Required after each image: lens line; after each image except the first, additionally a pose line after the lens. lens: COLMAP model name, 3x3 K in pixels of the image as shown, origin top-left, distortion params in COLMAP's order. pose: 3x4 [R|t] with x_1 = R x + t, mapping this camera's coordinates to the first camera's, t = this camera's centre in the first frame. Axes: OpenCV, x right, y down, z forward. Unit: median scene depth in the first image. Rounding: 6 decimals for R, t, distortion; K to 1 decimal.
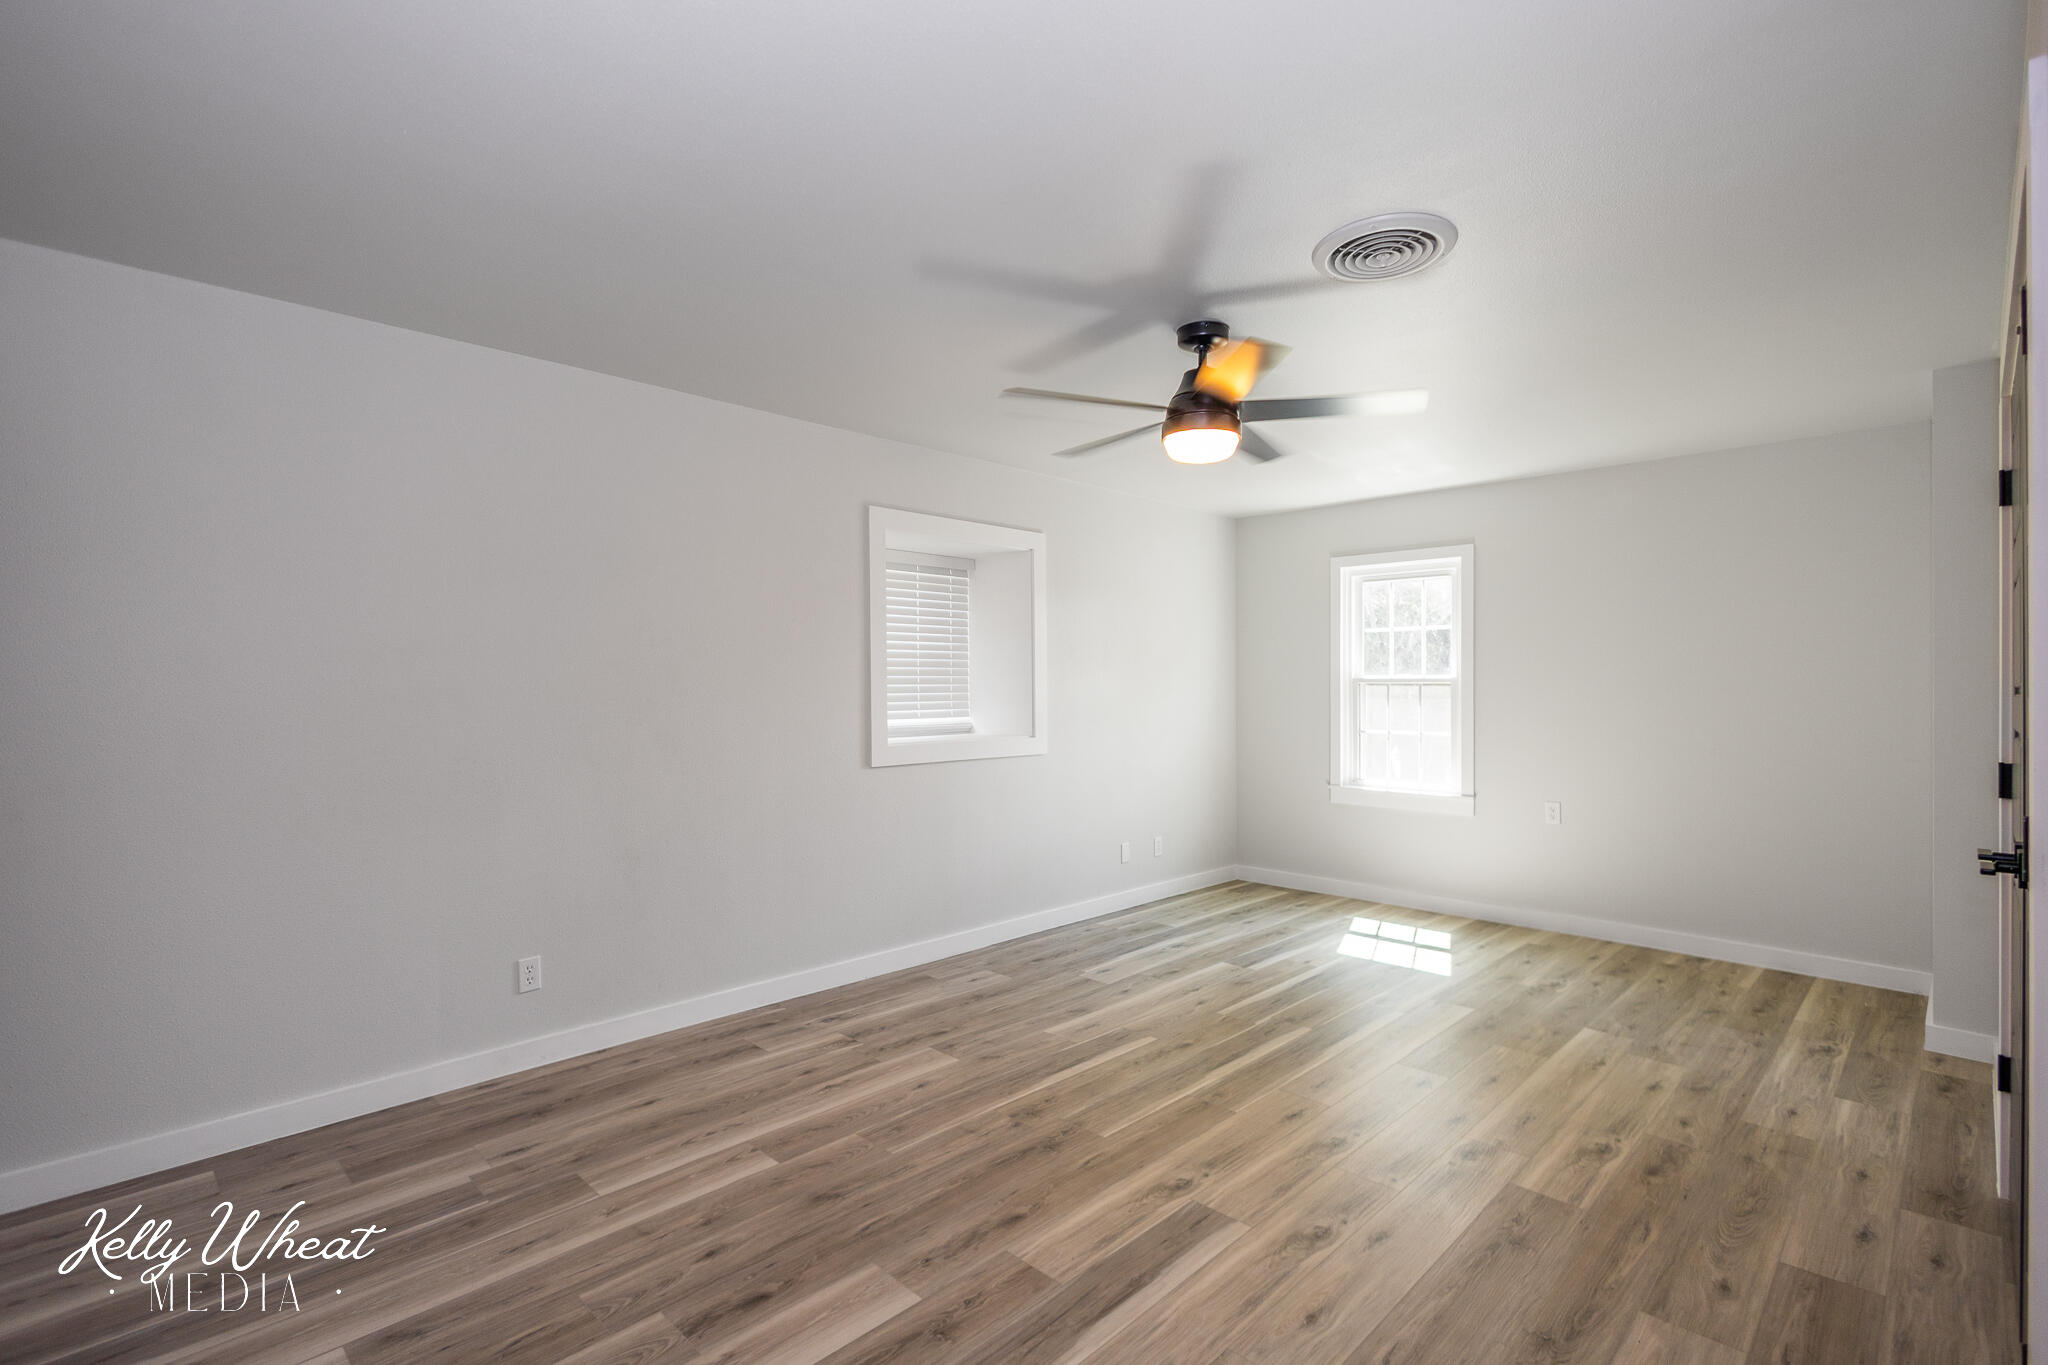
lens RADIAL K [[935.0, 0, 1007.0], [0, 935.0, 692.4], [0, 0, 1]] dist [0.008112, -0.000406]
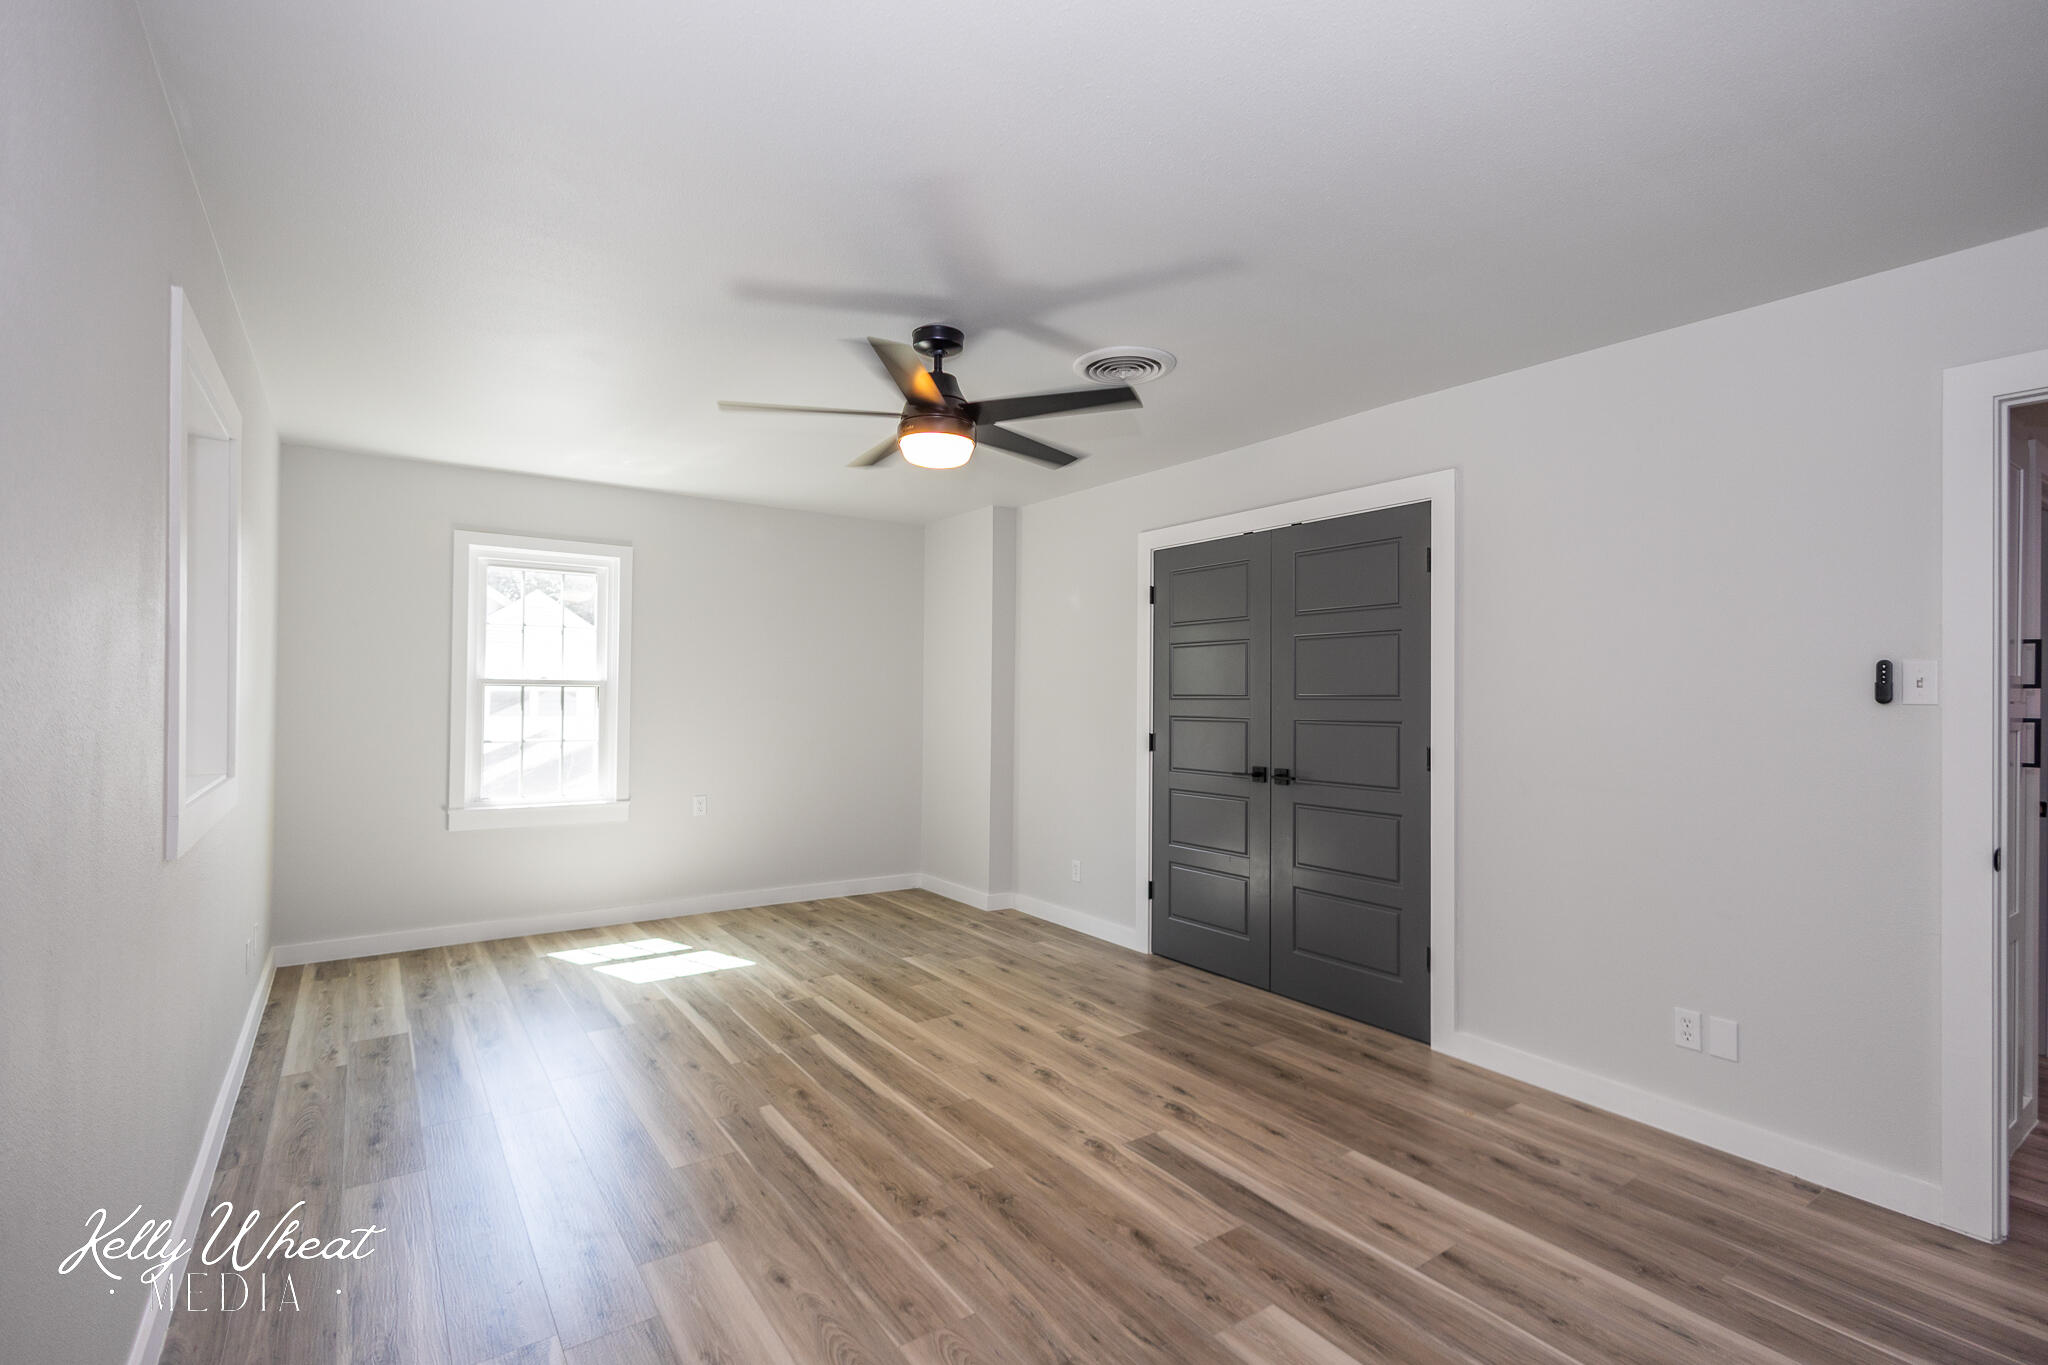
lens RADIAL K [[957.4, 0, 1028.7], [0, 957.4, 683.0], [0, 0, 1]] dist [0.008209, -0.000348]
pose [[0.164471, 0.013835, 0.986285, -0.717242], [-0.002512, 0.999904, -0.013607, -0.000698], [-0.986379, -0.000239, 0.164490, 0.677128]]
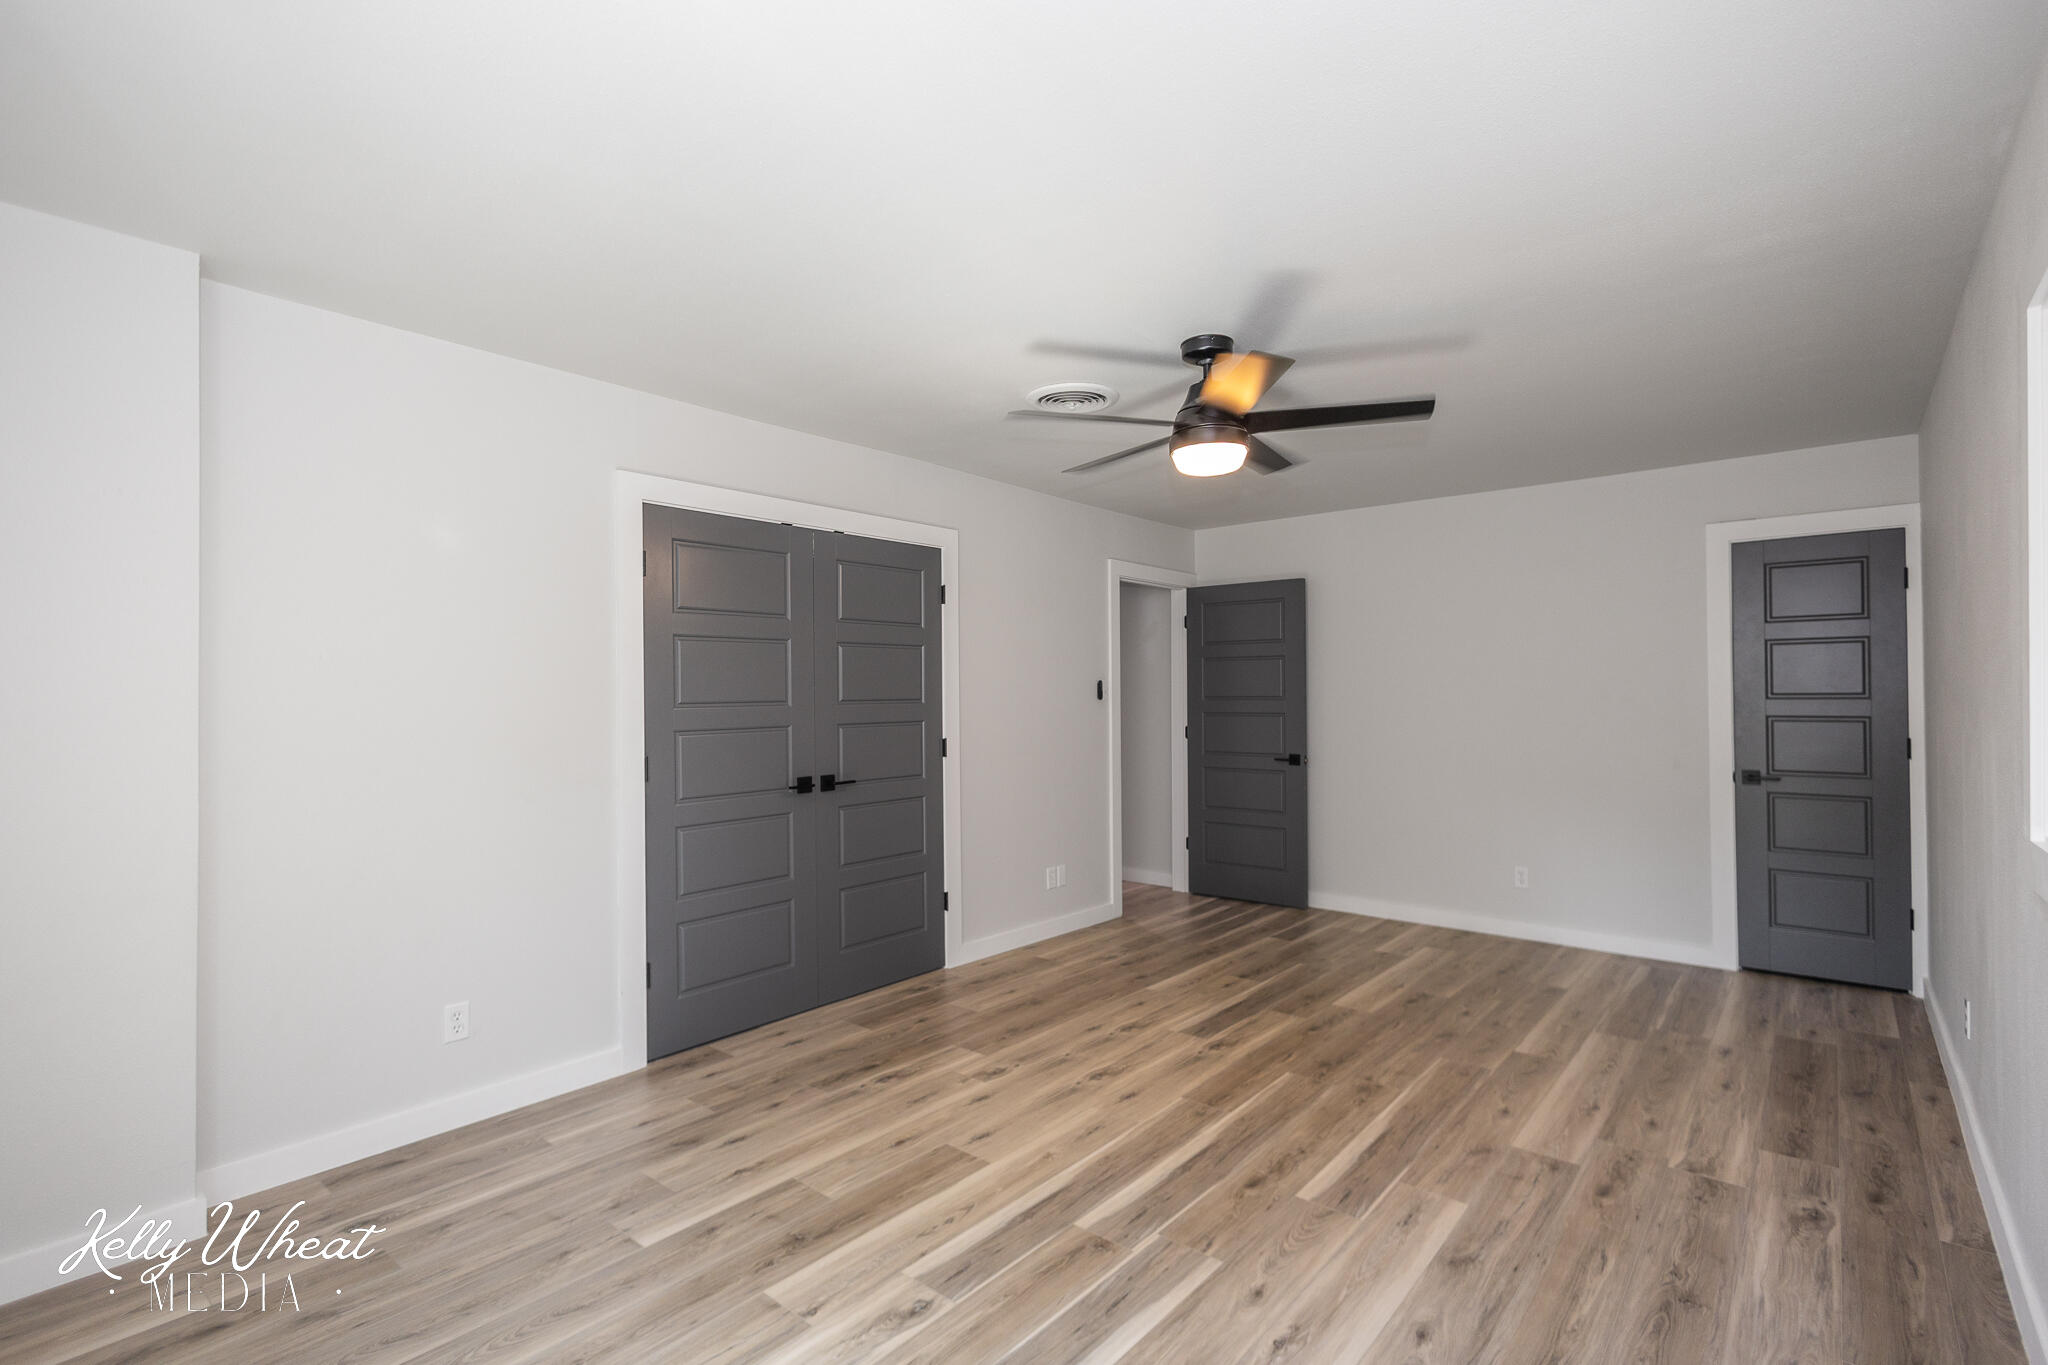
lens RADIAL K [[957.4, 0, 1028.7], [0, 957.4, 683.0], [0, 0, 1]] dist [0.008209, -0.000348]
pose [[-0.994526, 0.006821, -0.104264, 0.469214], [0.007741, 0.999935, -0.008423, -0.012979], [0.104199, -0.009184, -0.994514, 1.841288]]
